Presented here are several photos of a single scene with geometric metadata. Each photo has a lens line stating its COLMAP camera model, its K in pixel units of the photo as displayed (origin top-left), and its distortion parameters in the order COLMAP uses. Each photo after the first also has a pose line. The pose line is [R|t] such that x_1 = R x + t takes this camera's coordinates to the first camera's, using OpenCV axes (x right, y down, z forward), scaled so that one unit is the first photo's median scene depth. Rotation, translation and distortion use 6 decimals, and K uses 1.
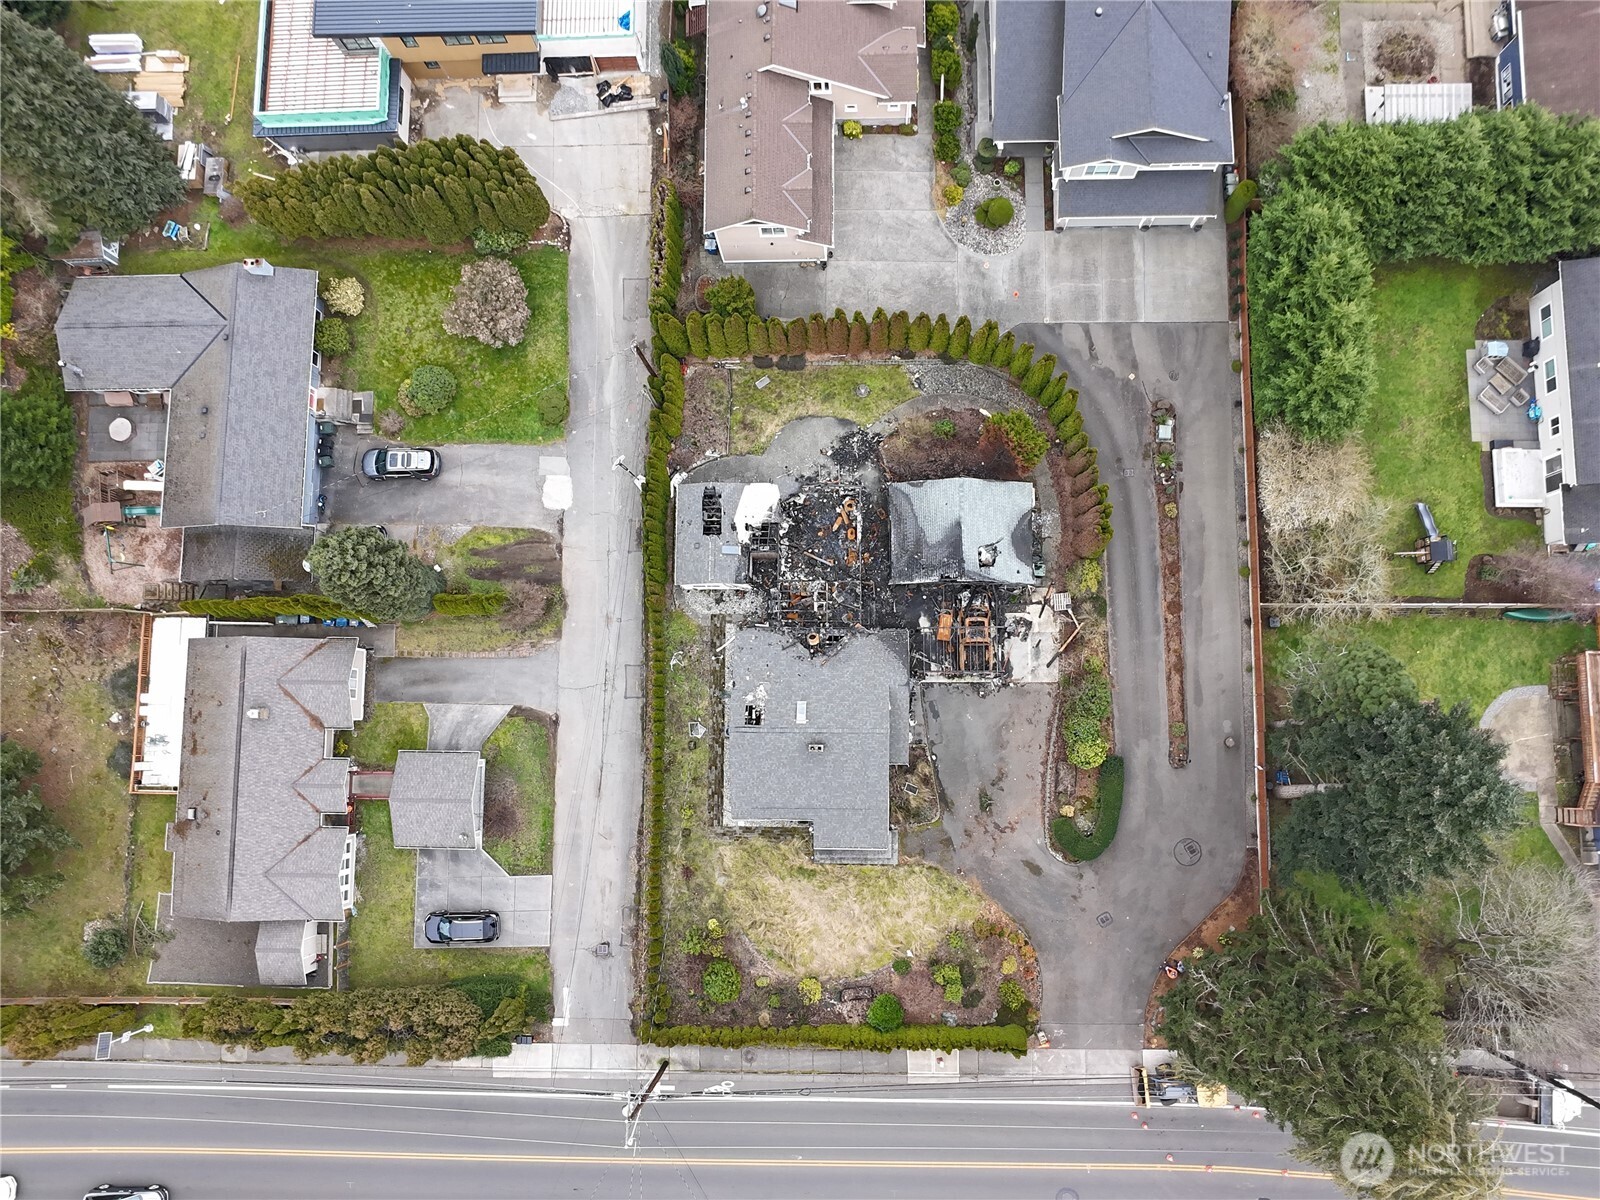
lens RADIAL K [[1177.7, 0, 806.5], [0, 1177.7, 602.1], [0, 0, 1]] dist [-0.023708, -0.017002]
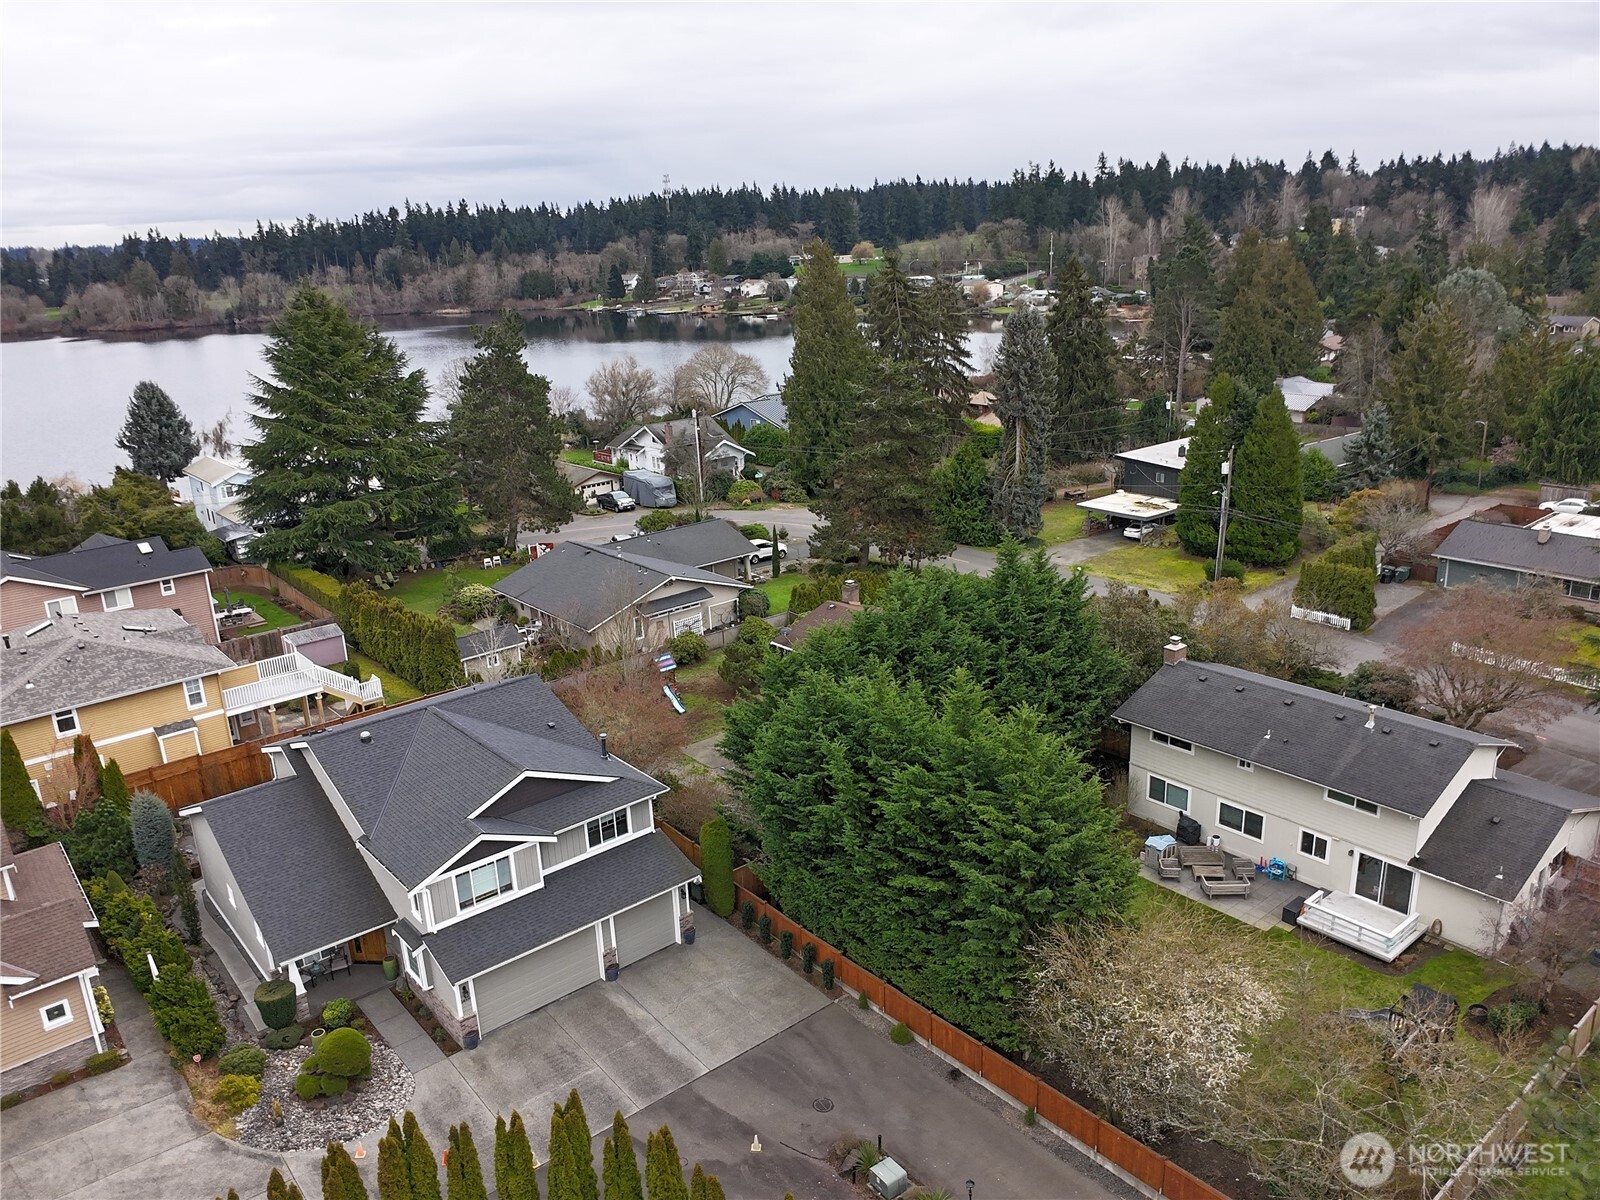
lens RADIAL K [[1177.7, 0, 805.5], [0, 1177.7, 604.8], [0, 0, 1]] dist [-0.023708, -0.017002]
pose [[0.762040, -0.177365, 0.622765, 0.041970], [0.643618, 0.313021, -0.698408, 0.079620], [-0.071066, 0.933038, 0.352690, 0.649945]]
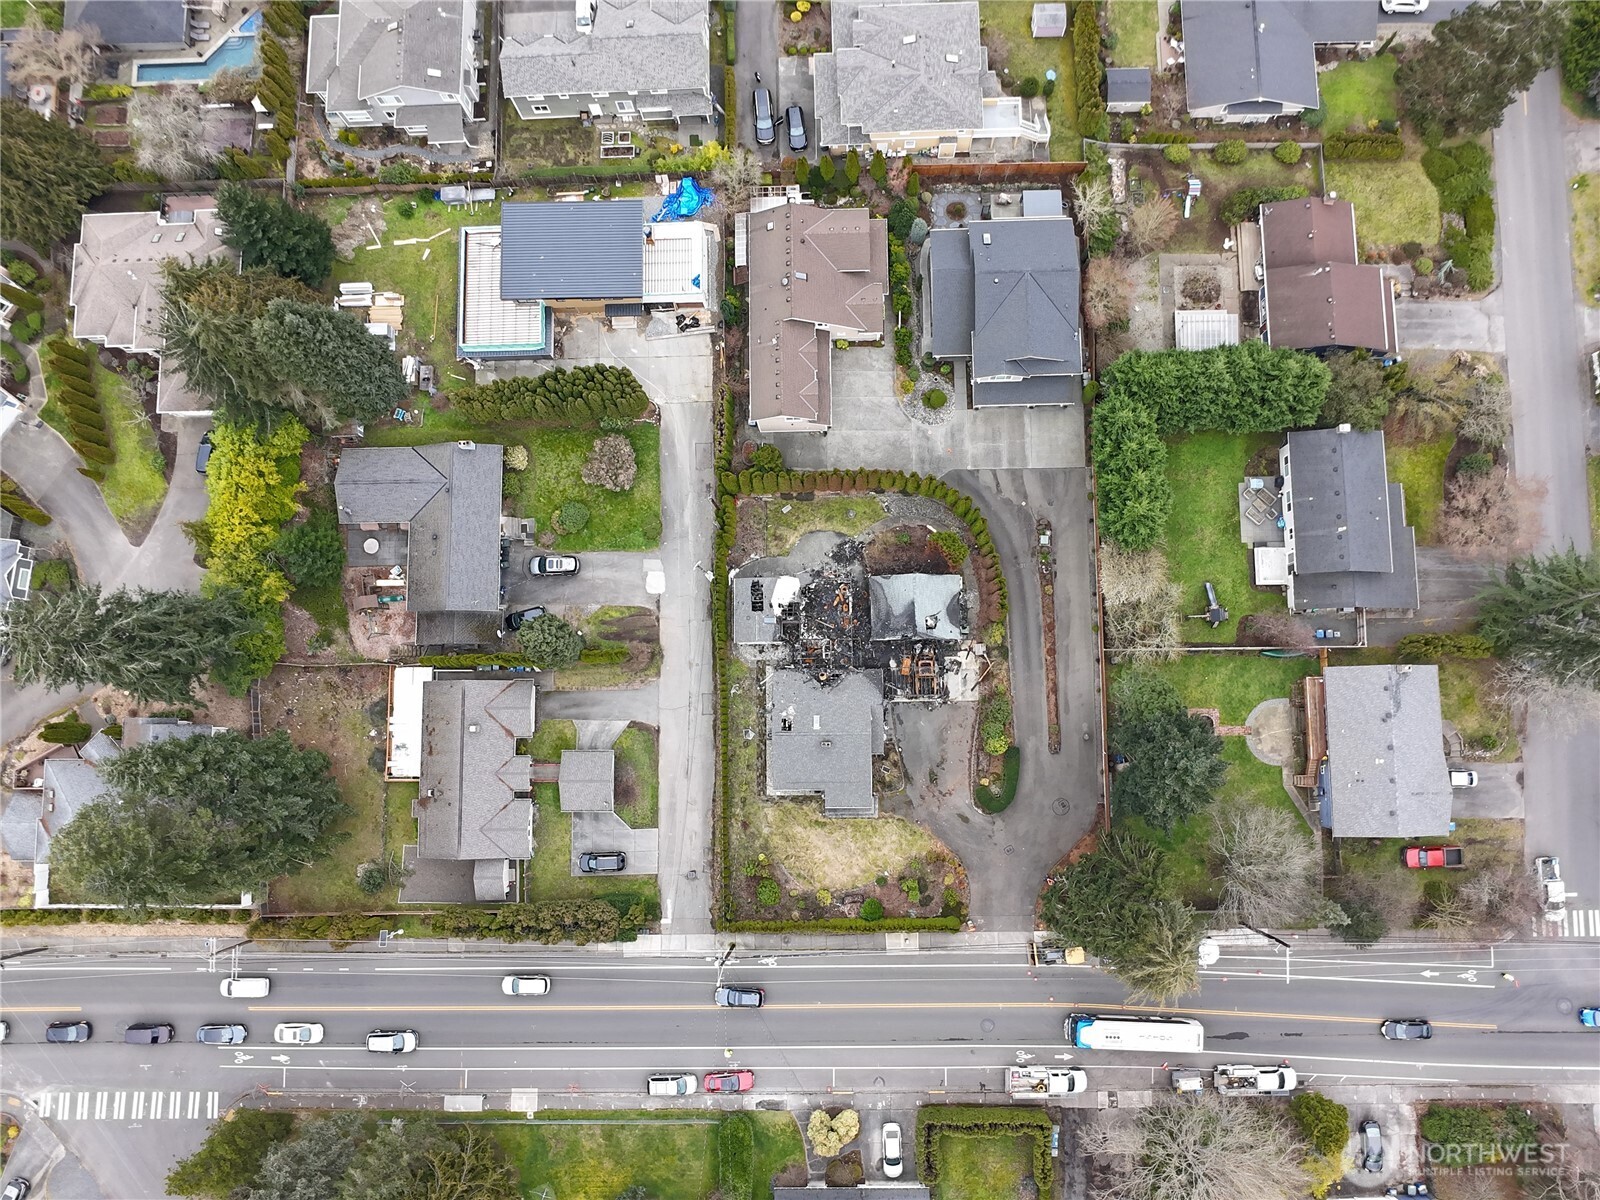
lens RADIAL K [[1177.7, 0, 806.7], [0, 1177.7, 605.1], [0, 0, 1]] dist [-0.023708, -0.017002]
pose [[0.999845, -0.014635, 0.009789, -0.029238], [0.014629, 0.999893, 0.000672, -0.064151], [-0.009797, -0.000529, 0.999952, -0.574029]]
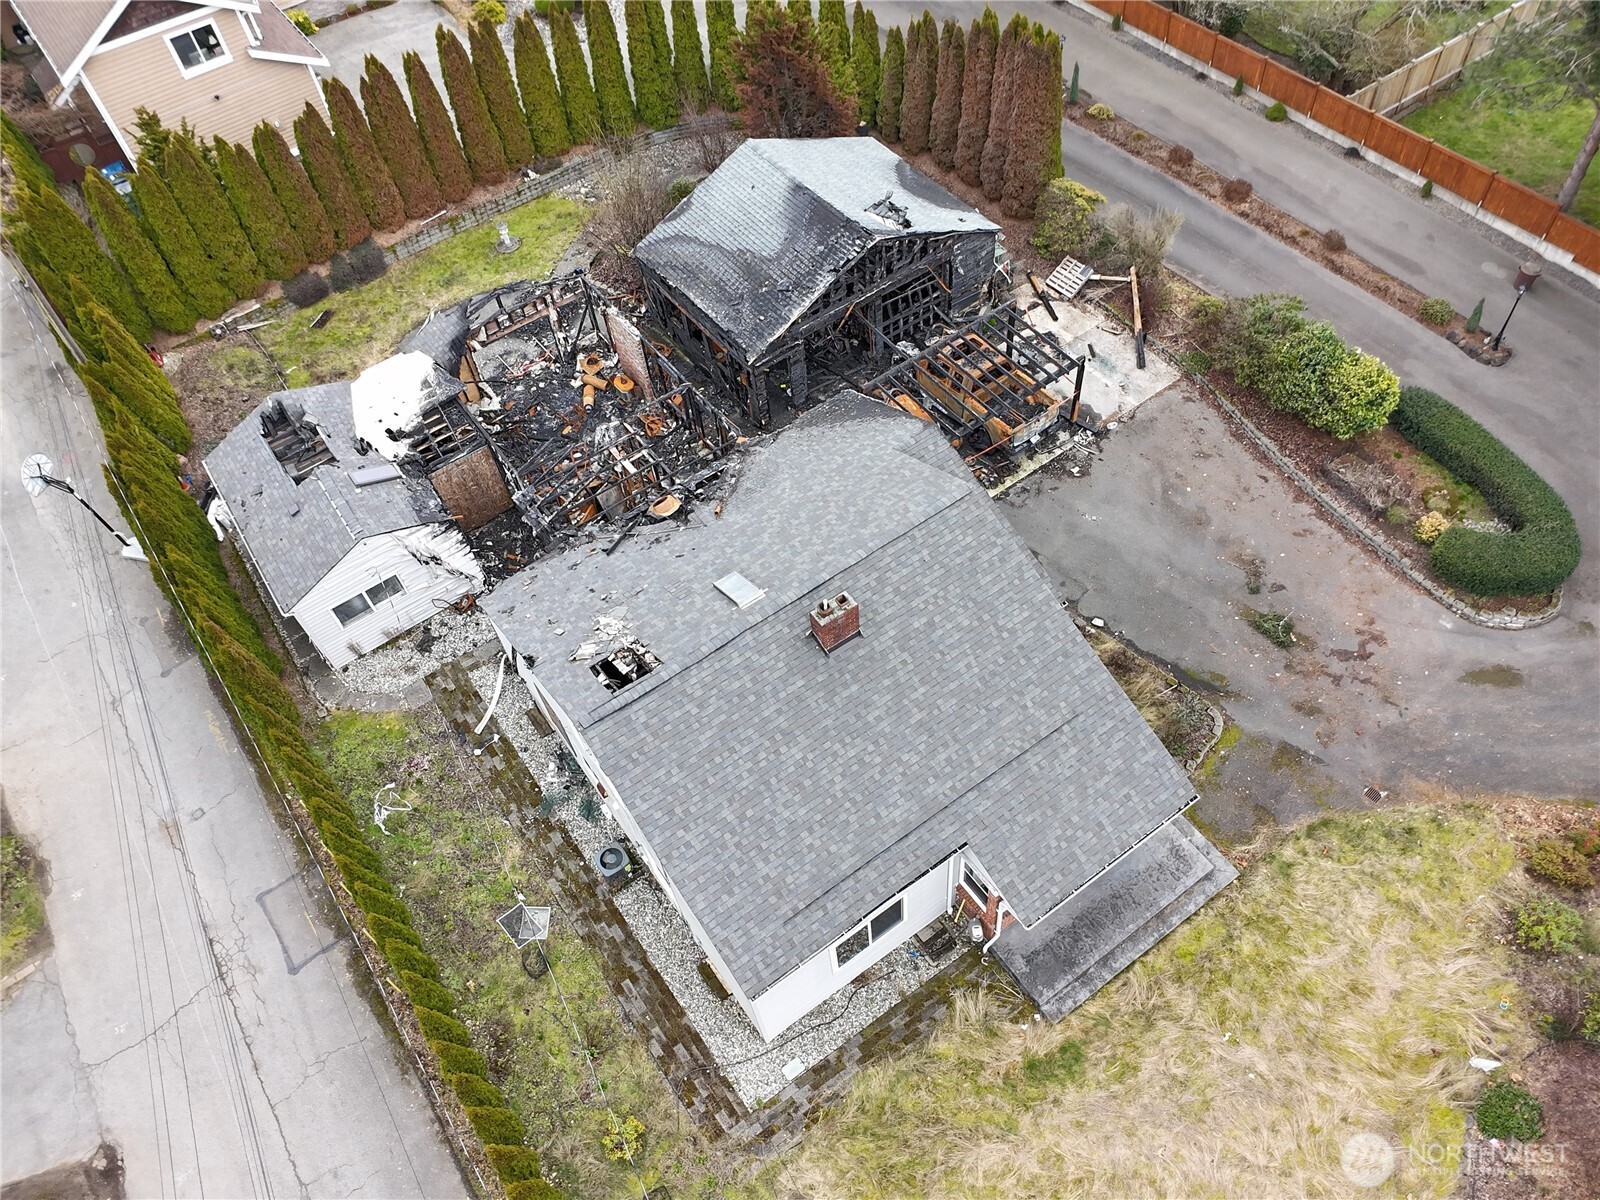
lens RADIAL K [[1177.7, 0, 805.0], [0, 1177.7, 598.1], [0, 0, 1]] dist [-0.023708, -0.017002]
pose [[0.812757, -0.475837, 0.336161, -0.098269], [0.582012, 0.689109, -0.431730, 0.238686], [-0.026219, 0.546541, 0.837022, 0.672854]]
